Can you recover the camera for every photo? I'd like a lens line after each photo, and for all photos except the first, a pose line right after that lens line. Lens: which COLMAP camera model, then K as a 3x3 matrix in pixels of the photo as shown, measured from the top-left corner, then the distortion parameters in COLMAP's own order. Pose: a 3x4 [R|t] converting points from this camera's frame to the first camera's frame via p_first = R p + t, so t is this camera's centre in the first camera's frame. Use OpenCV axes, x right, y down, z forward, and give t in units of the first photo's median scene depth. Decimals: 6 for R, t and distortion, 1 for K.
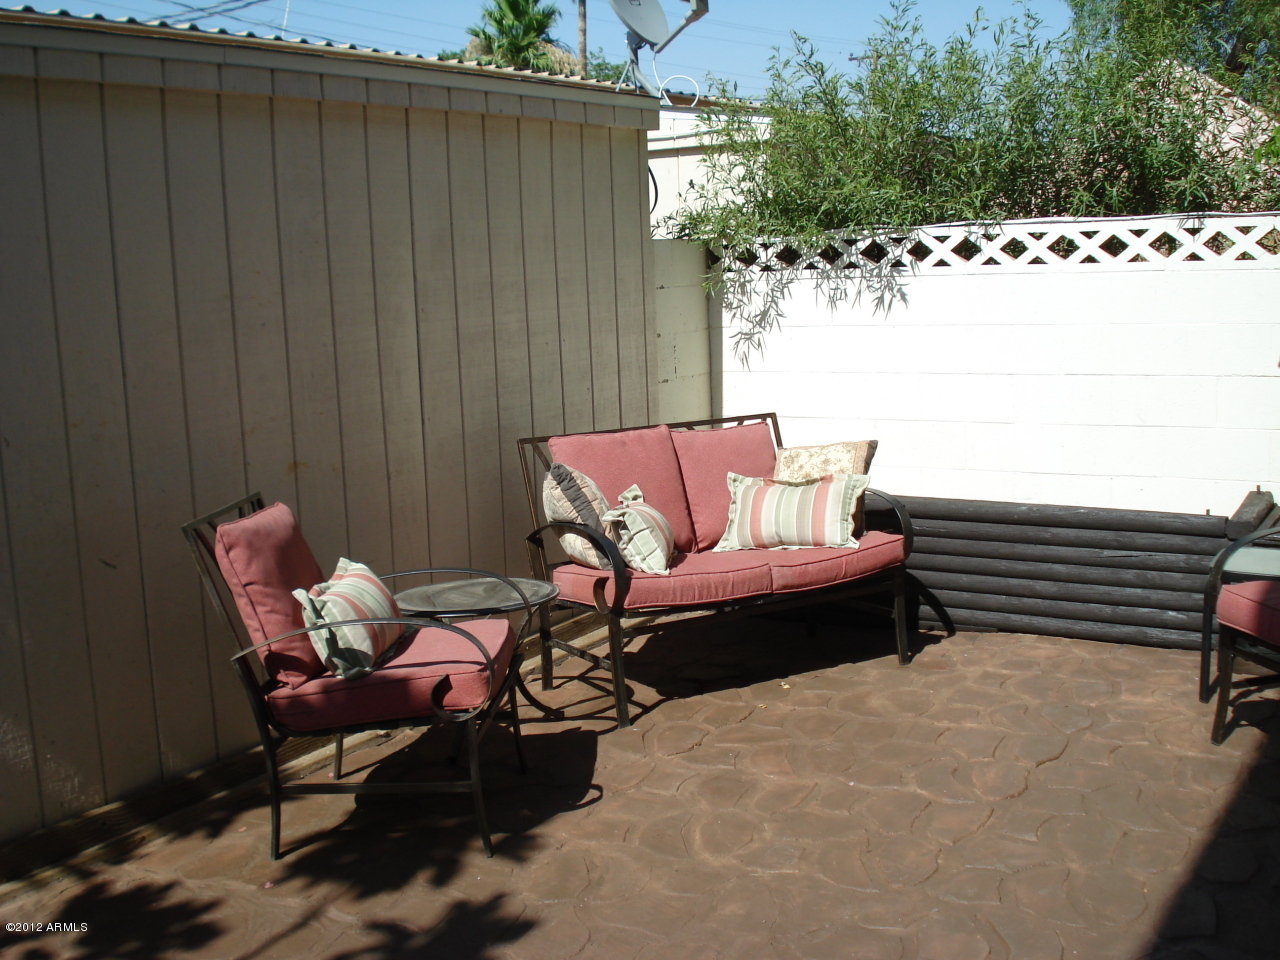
lens RADIAL K [[1437.9, 0, 640.0], [0, 1437.9, 480.0], [0, 0, 1]] dist [-0.079704, -0.082146]
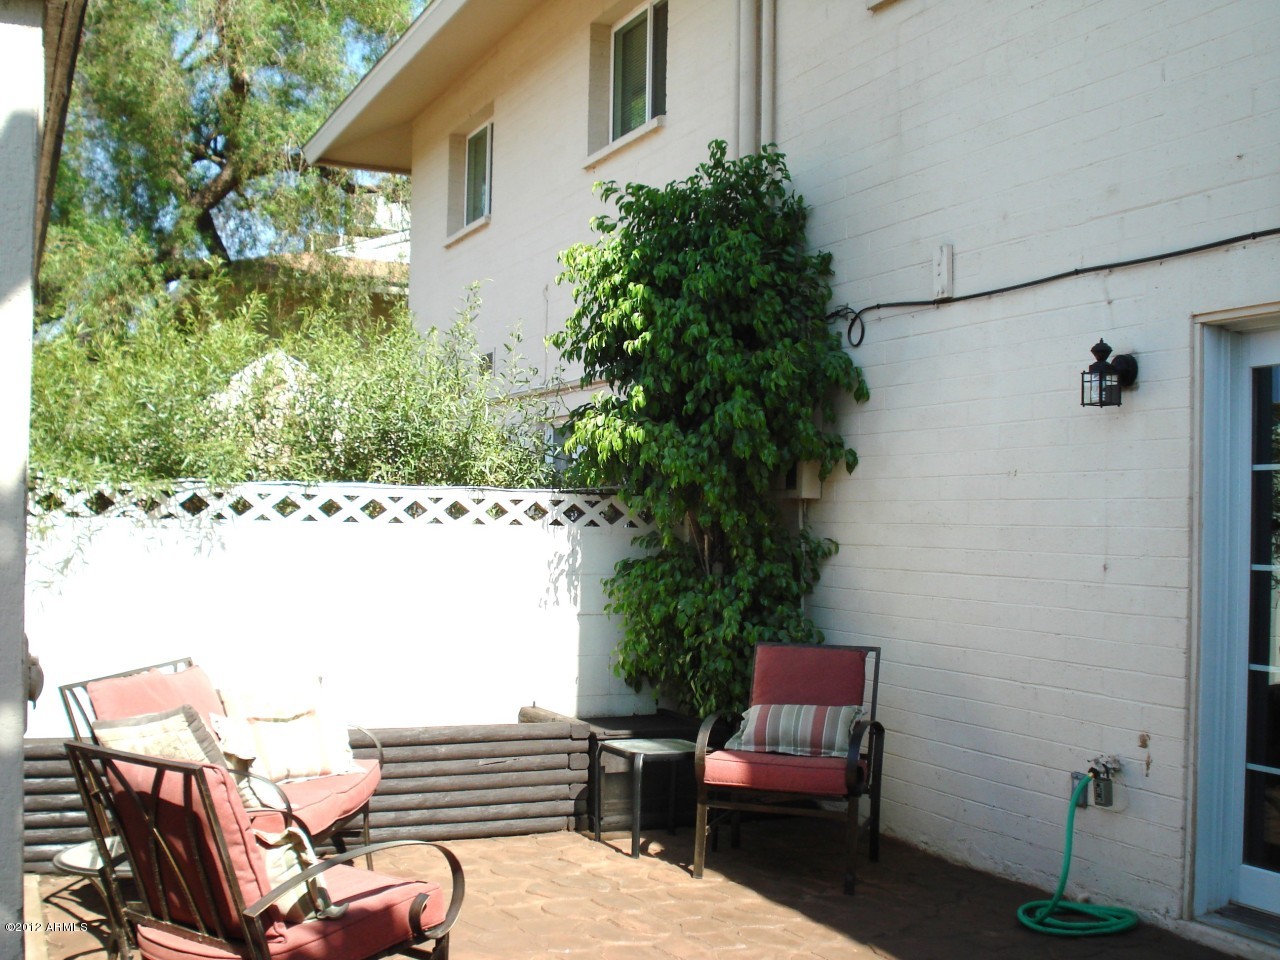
lens RADIAL K [[1437.9, 0, 640.0], [0, 1437.9, 480.0], [0, 0, 1]] dist [-0.079704, -0.082146]
pose [[0.590725, 0.066894, 0.804095, -0.498665], [0.081013, 0.986604, -0.141593, -0.001770], [-0.802796, 0.148785, 0.577393, 0.130441]]
